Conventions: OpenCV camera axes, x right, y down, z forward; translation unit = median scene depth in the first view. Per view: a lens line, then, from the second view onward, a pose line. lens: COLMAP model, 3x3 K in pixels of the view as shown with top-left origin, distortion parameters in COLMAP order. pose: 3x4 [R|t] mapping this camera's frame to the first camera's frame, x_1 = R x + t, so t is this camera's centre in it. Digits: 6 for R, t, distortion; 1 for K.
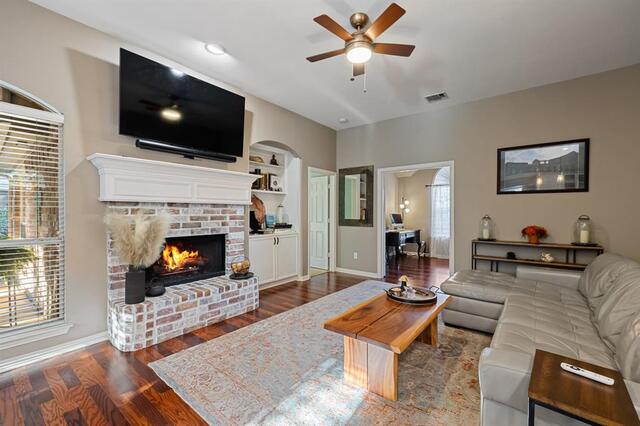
lens RADIAL K [[262.6, 0, 323.6], [0, 262.6, 219.5], [0, 0, 1]] dist [-0.000101, 0.000067]
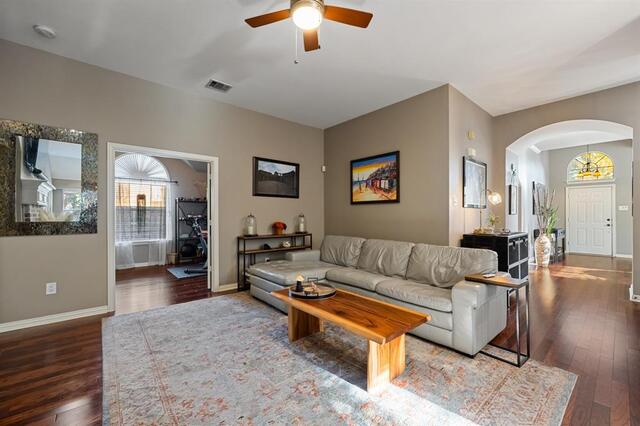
lens RADIAL K [[262.6, 0, 322.3], [0, 262.6, 216.1], [0, 0, 1]] dist [-0.000101, 0.000067]
pose [[0.205753, -0.007495, 0.978575, -0.424246], [0.015884, 0.999865, 0.004319, -0.006167], [-0.978475, 0.014656, 0.205845, 0.486231]]
